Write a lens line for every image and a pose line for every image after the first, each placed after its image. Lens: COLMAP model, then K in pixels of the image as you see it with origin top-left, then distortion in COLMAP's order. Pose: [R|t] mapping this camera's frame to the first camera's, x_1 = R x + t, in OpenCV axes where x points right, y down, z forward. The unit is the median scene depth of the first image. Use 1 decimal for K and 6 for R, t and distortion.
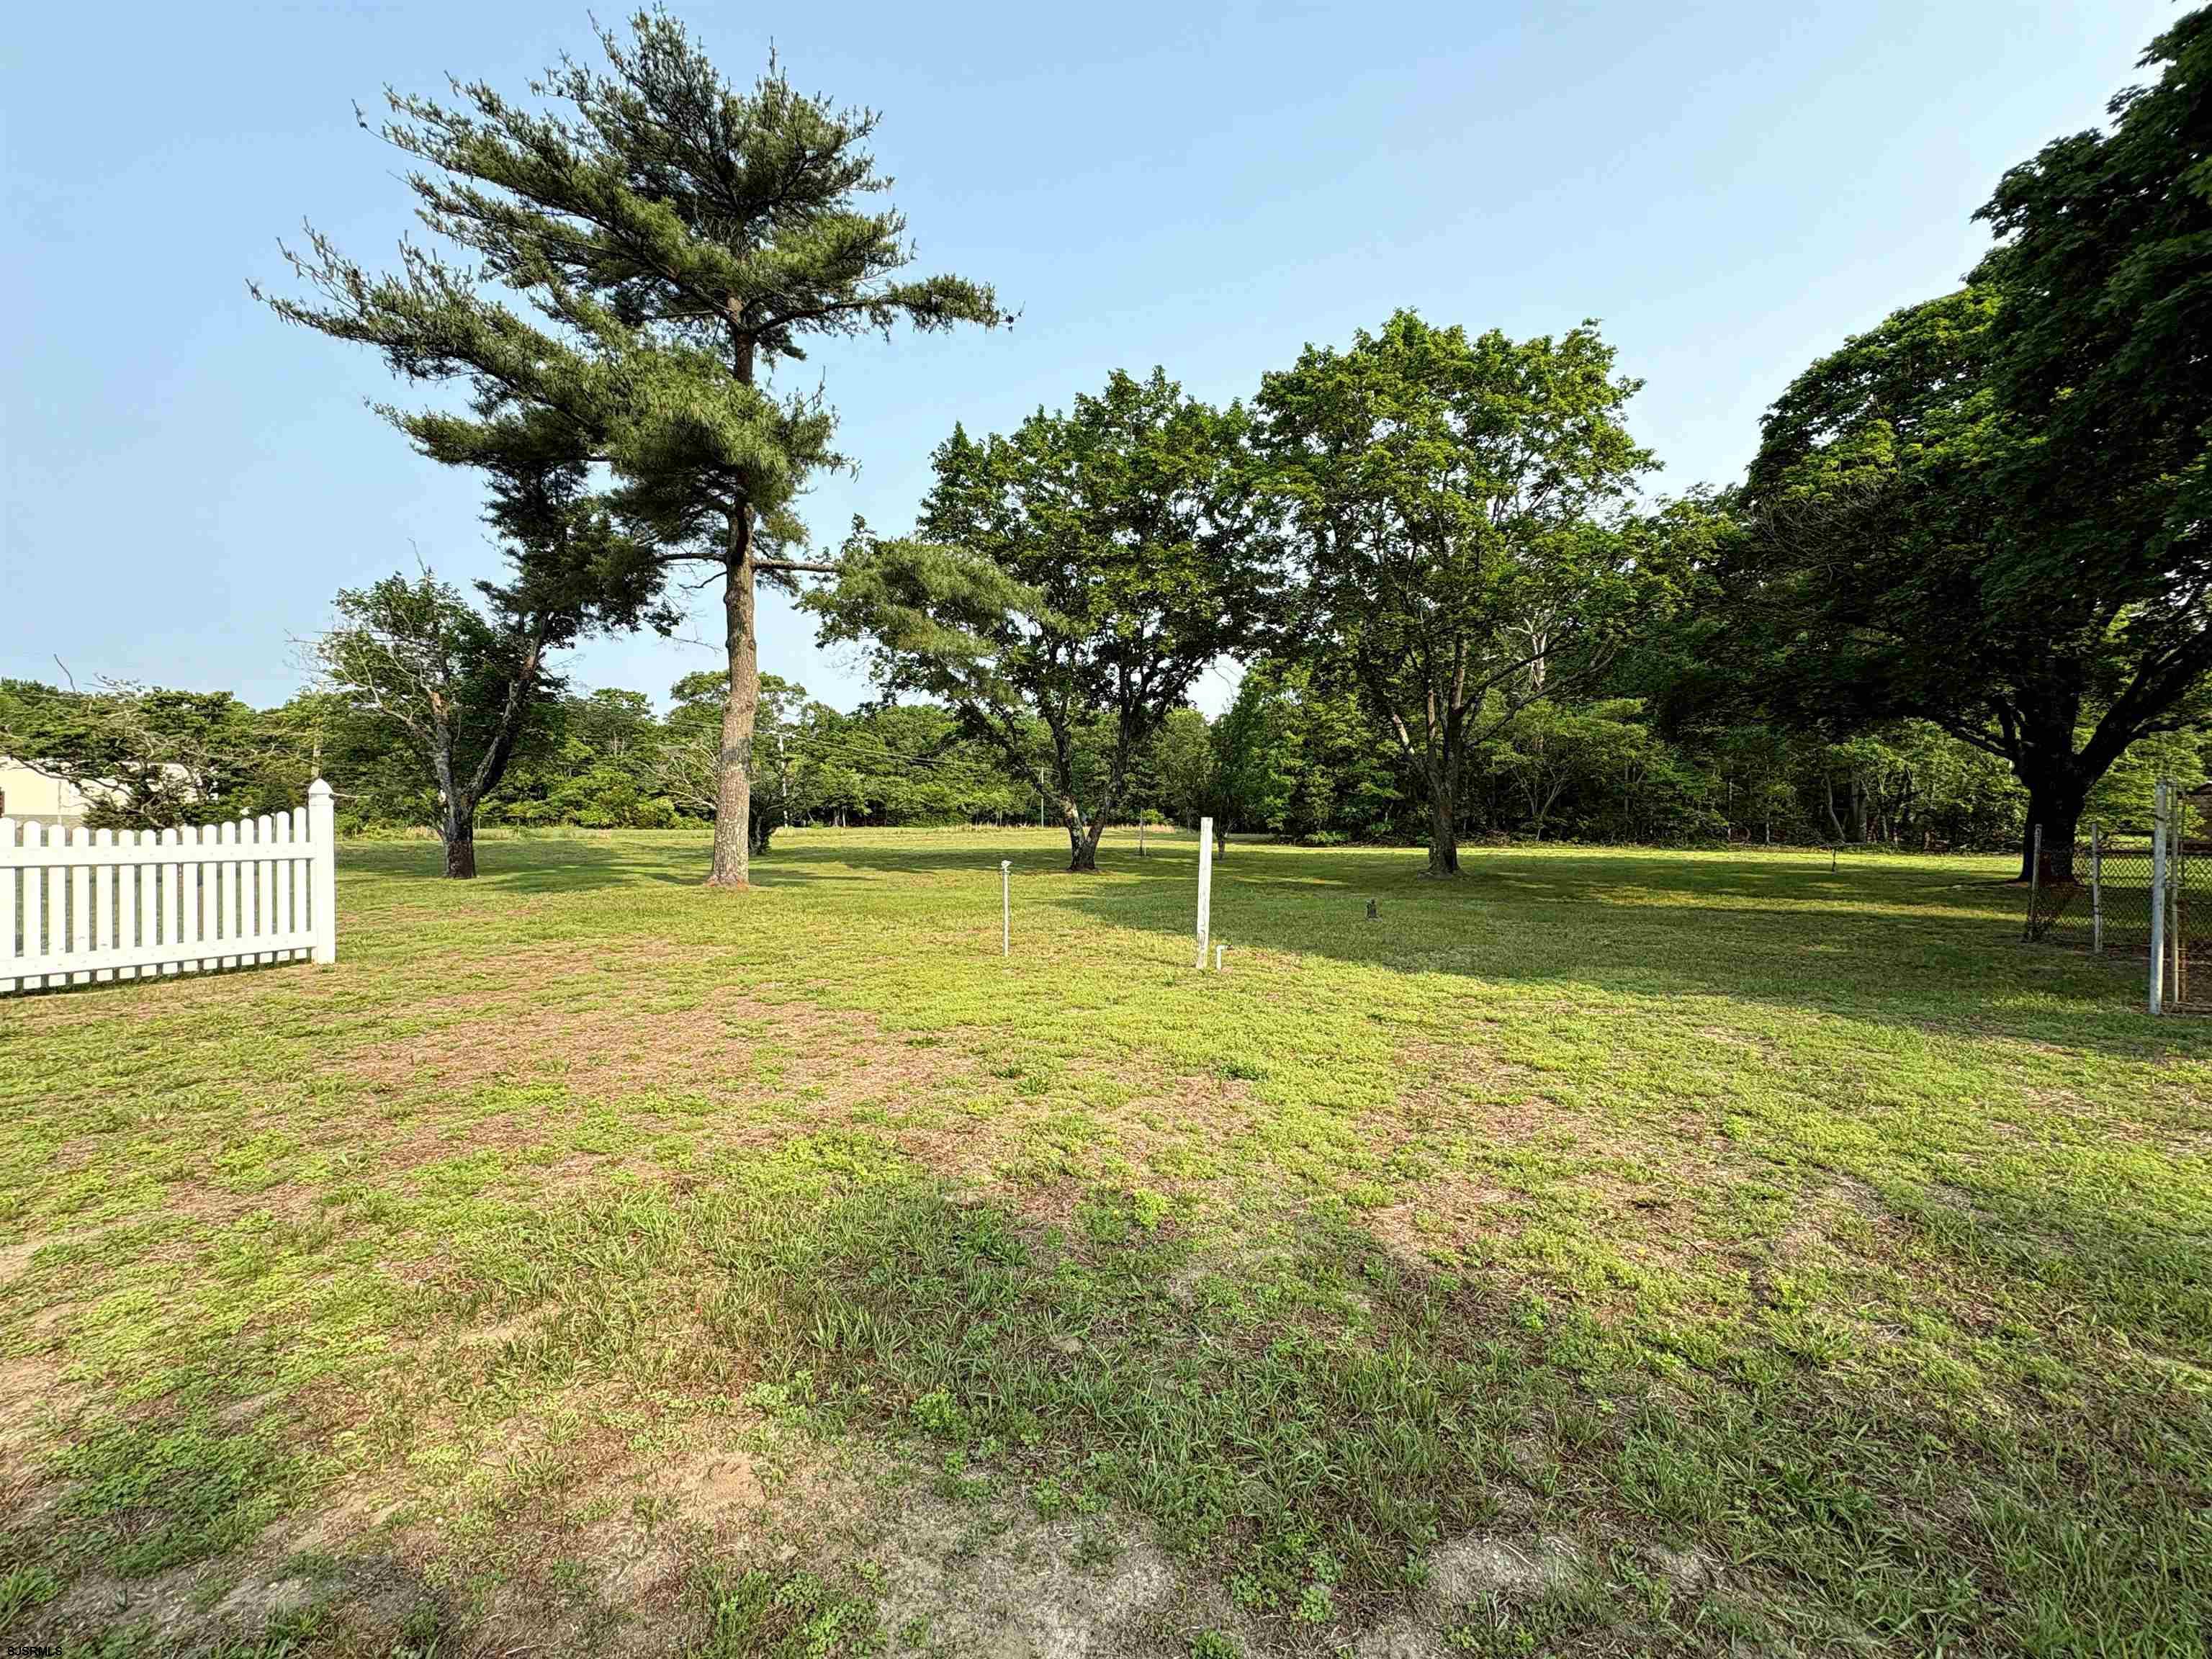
lens RADIAL K [[882.8, 0, 1106.0], [0, 882.8, 829.5], [0, 0, 1]] dist [0.000184, -0.000011]
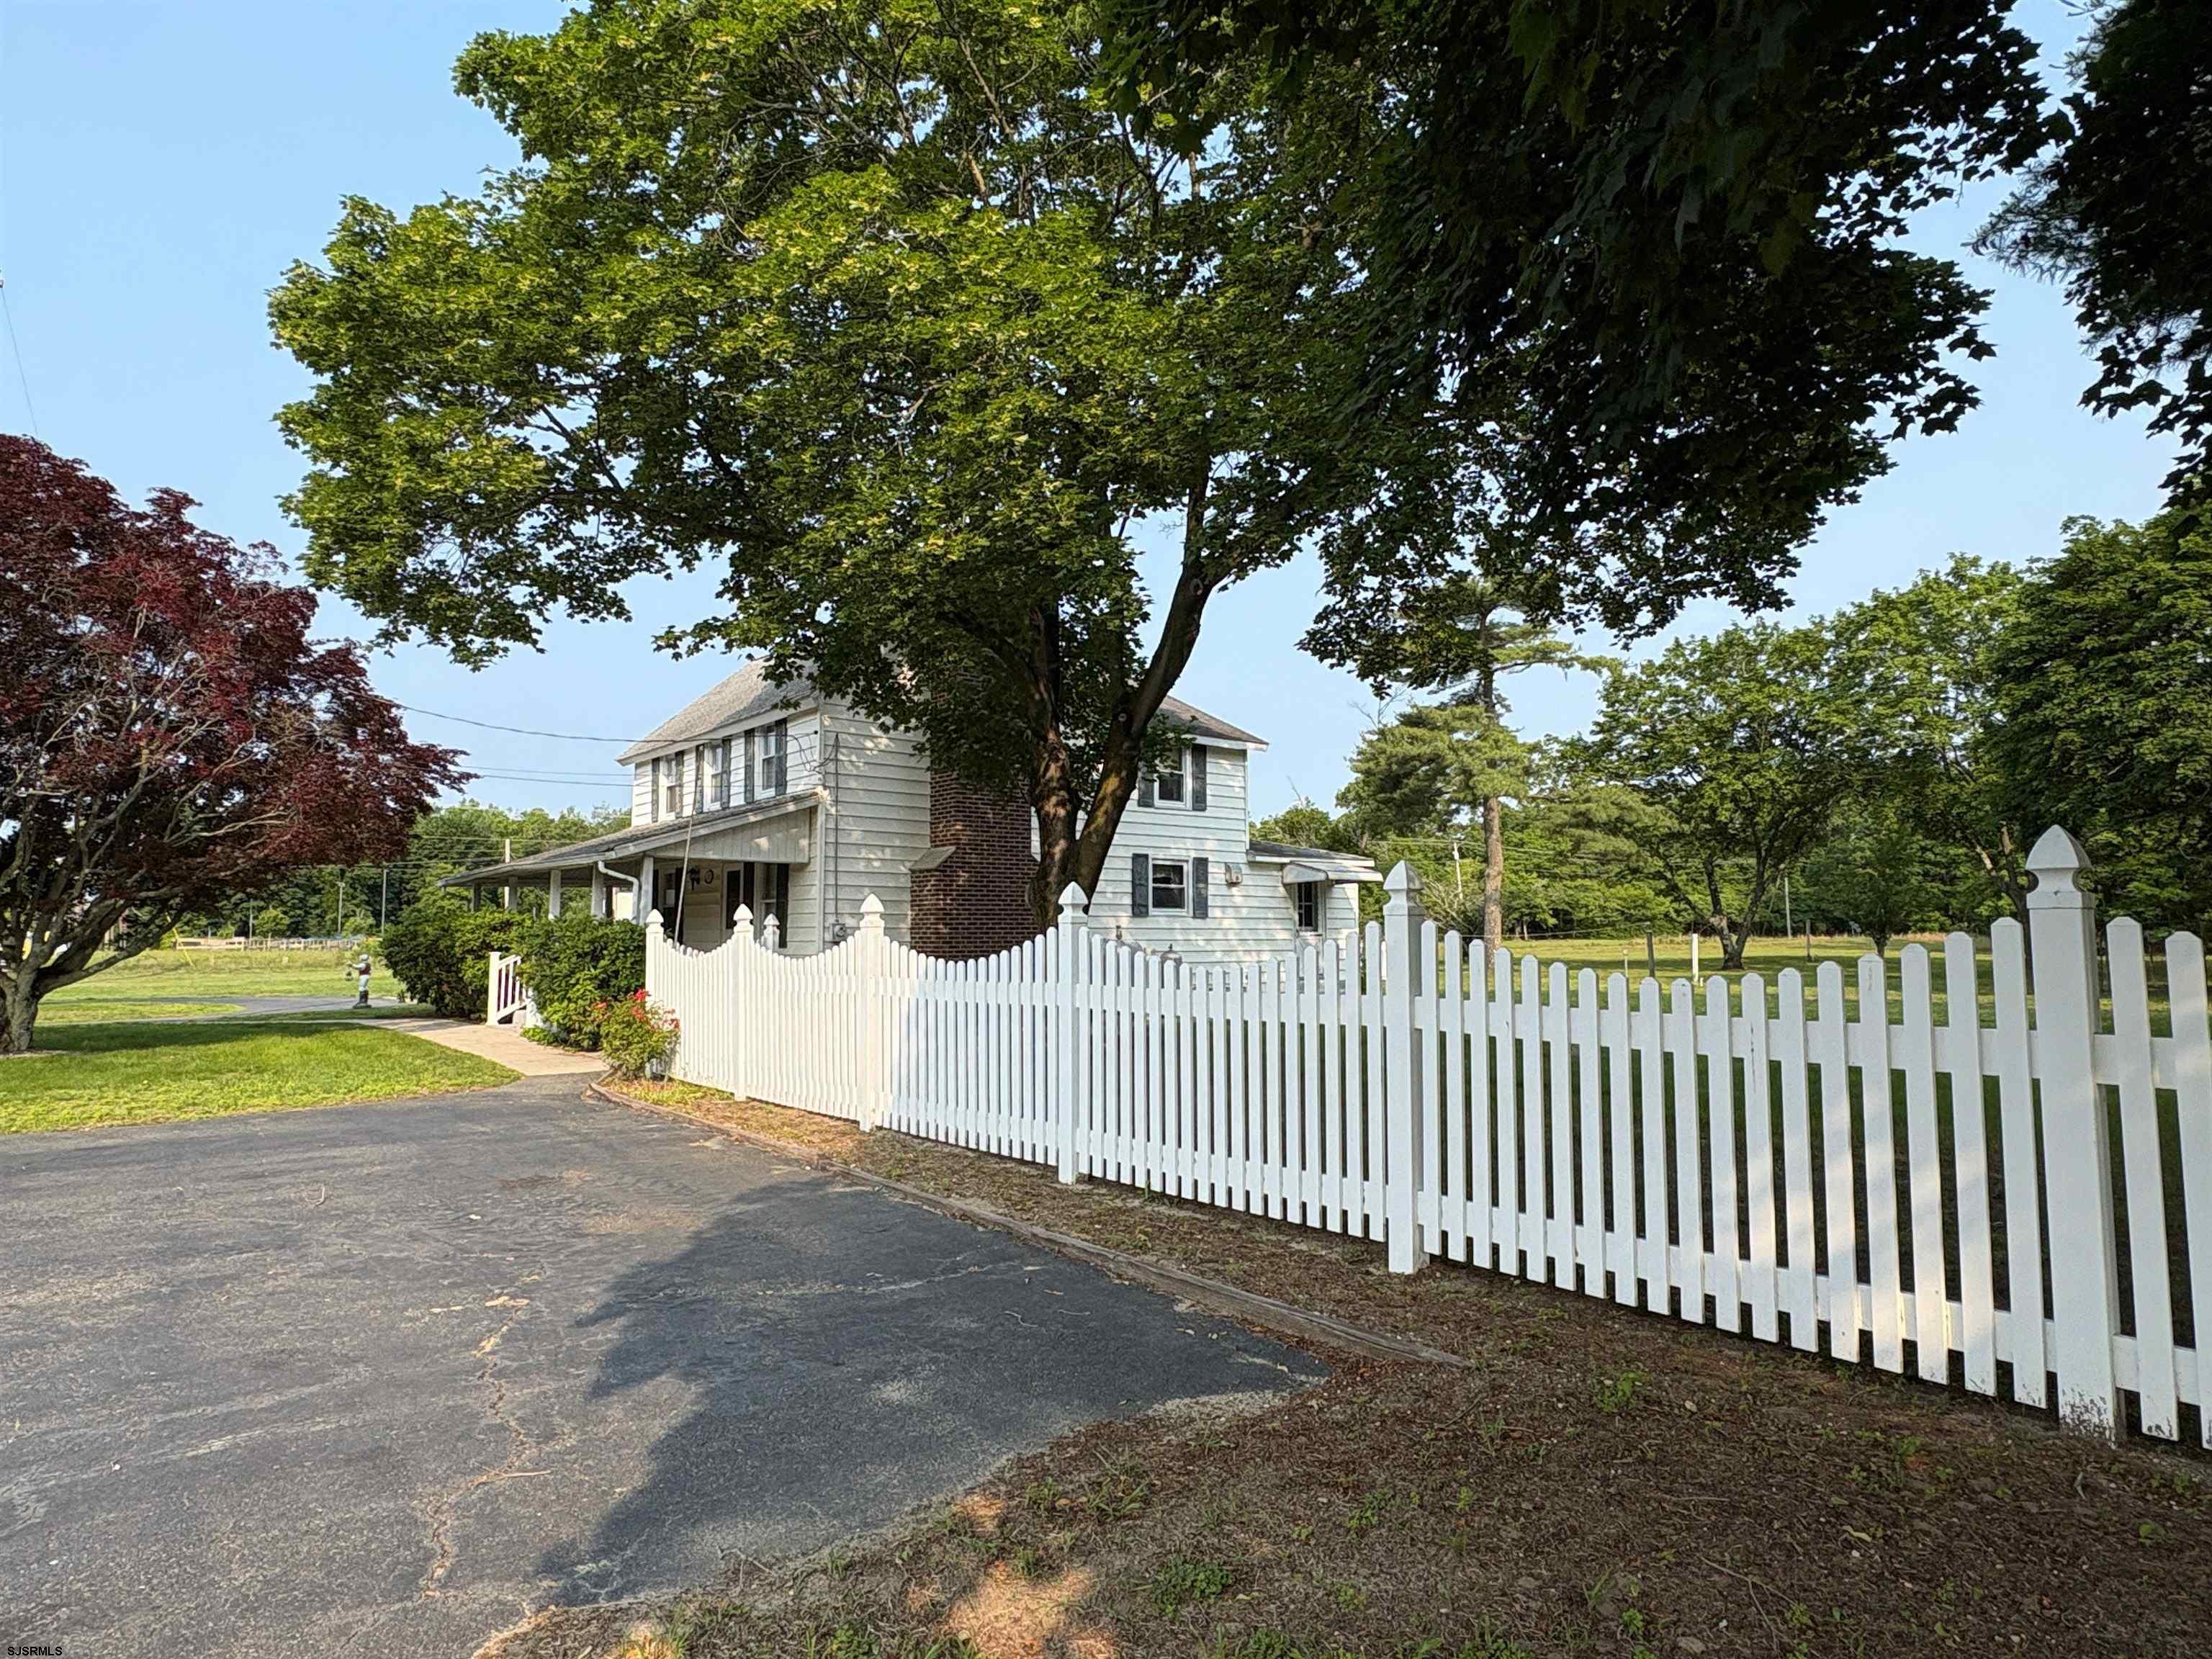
lens RADIAL K [[1277.9, 0, 1106.0], [0, 1277.9, 829.5], [0, 0, 1]] dist [-0.012496, -0.000288]
pose [[0.828368, -0.061027, -0.556850, 0.153073], [0.010772, 0.995600, -0.093087, 0.002186], [0.560081, 0.071112, 0.825380, -0.626629]]
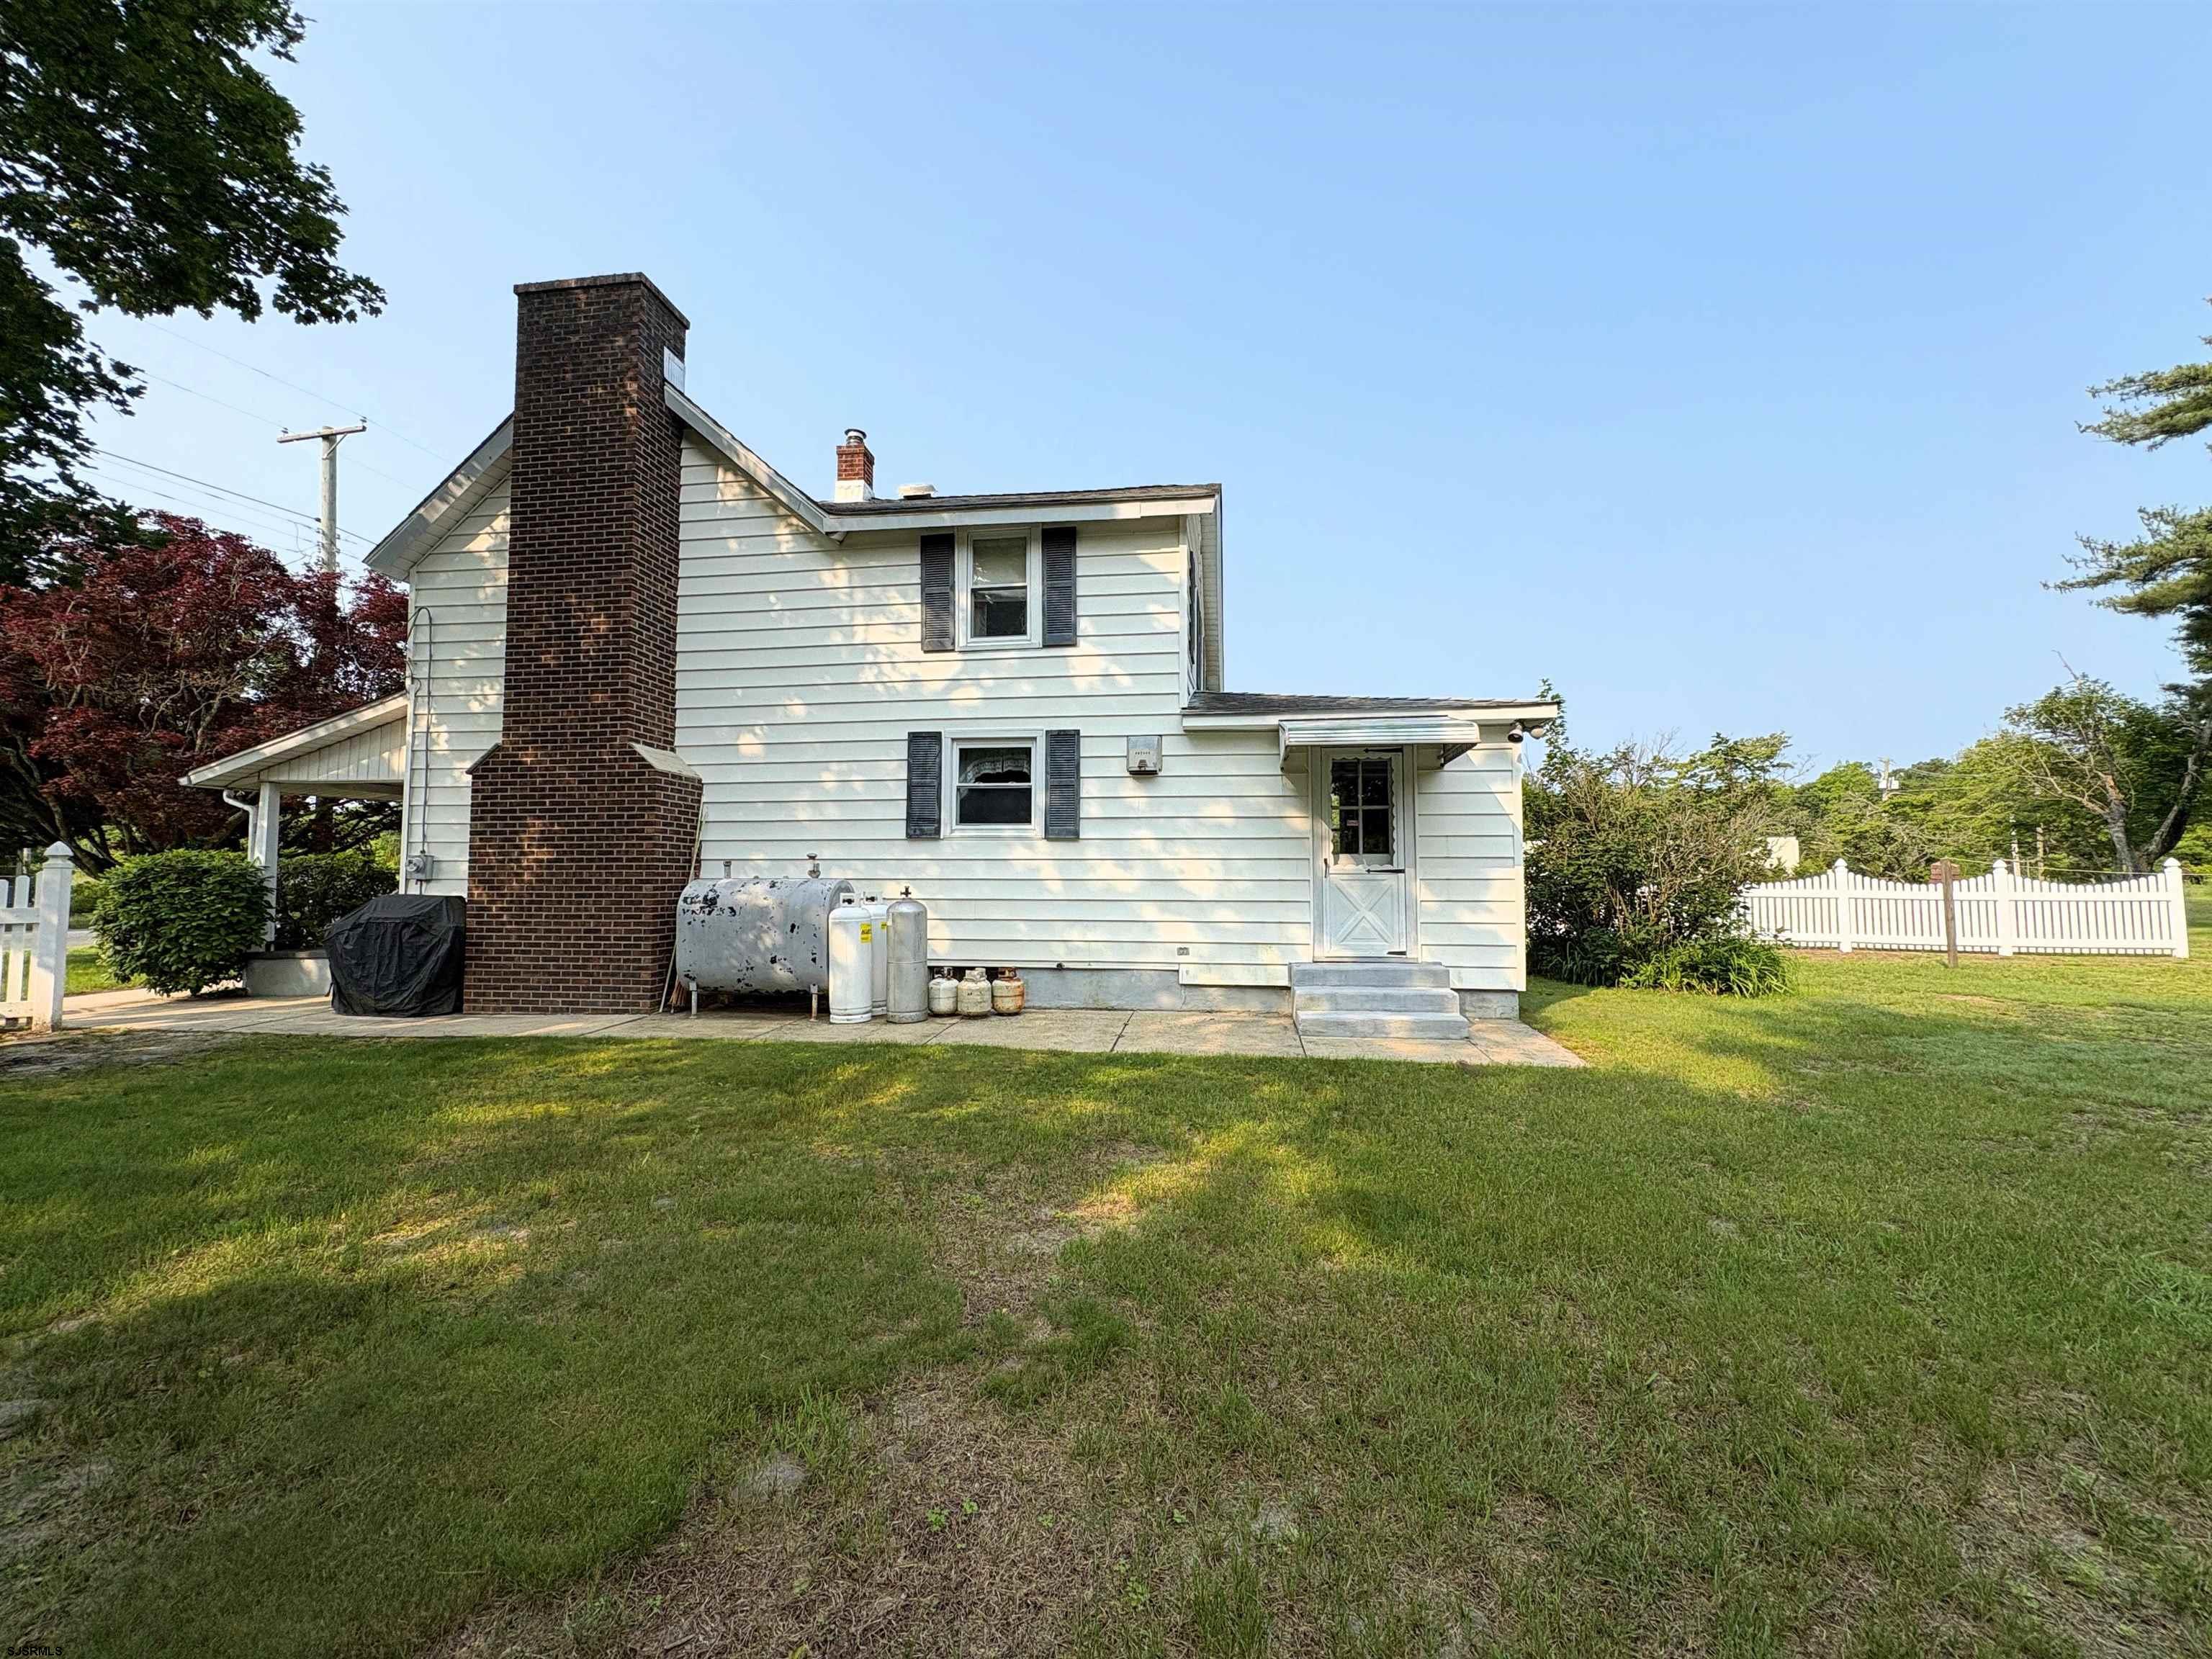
lens RADIAL K [[882.8, 0, 1106.0], [0, 882.8, 829.5], [0, 0, 1]] dist [0.000184, -0.000011]
pose [[0.162669, -0.061507, -0.984762, 0.099082], [-0.001883, 0.998034, -0.062647, 0.000551], [0.986679, 0.012045, 0.162233, -0.253256]]
